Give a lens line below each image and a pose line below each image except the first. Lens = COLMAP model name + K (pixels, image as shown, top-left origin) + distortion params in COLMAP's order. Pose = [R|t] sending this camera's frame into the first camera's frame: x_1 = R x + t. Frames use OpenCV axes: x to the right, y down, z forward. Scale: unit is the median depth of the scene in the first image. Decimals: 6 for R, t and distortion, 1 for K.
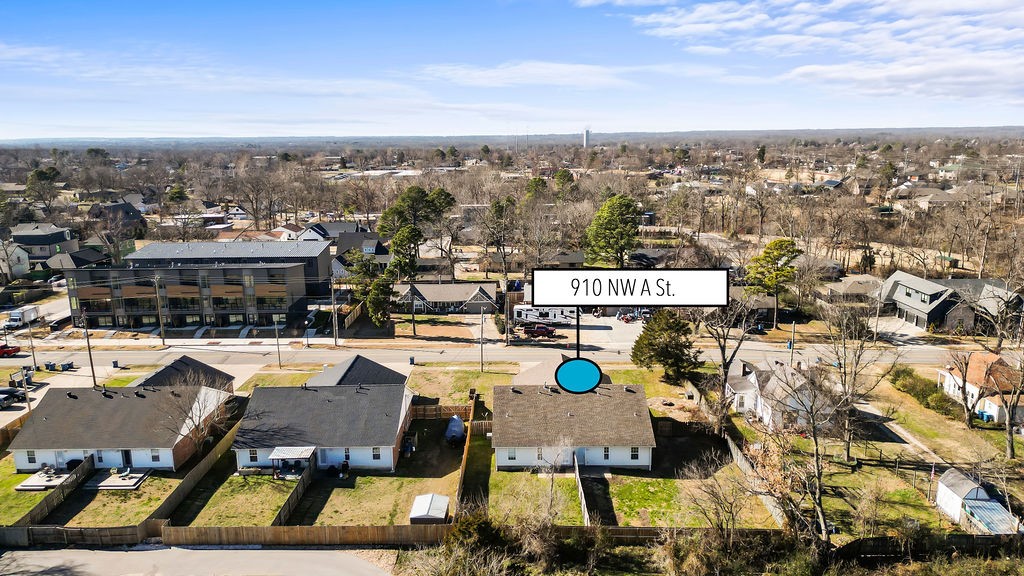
lens RADIAL K [[715.5, 0, 513.6], [0, 715.5, 285.9], [0, 0, 1]] dist [0.051828, -0.012634]
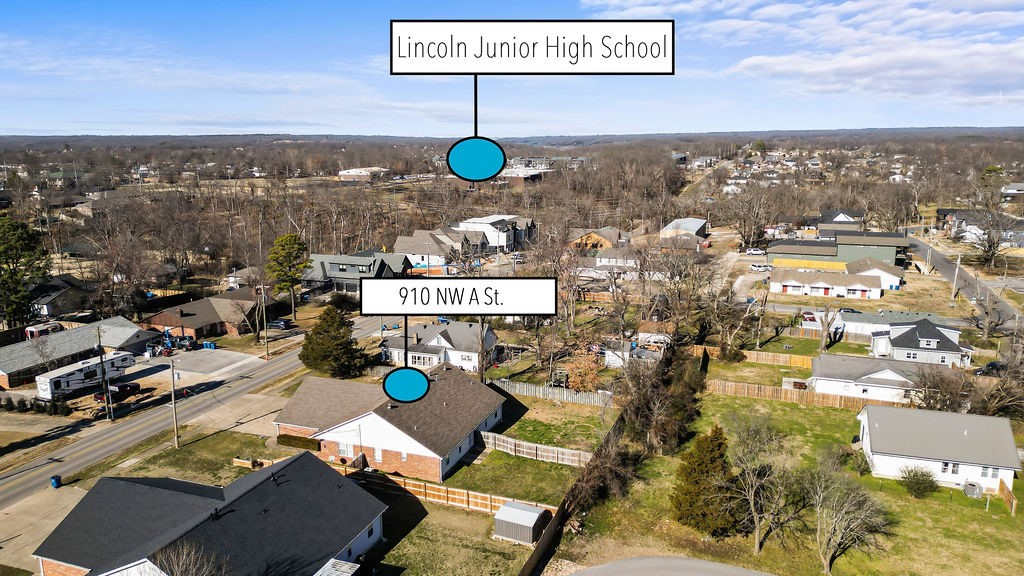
lens RADIAL K [[715.5, 0, 523.6], [0, 715.5, 281.4], [0, 0, 1]] dist [0.051828, -0.012634]
pose [[0.340350, -0.183204, 0.922279, -0.663126], [0.198216, 0.972774, 0.120087, -0.075651], [-0.919169, 0.141939, 0.367398, 0.420306]]
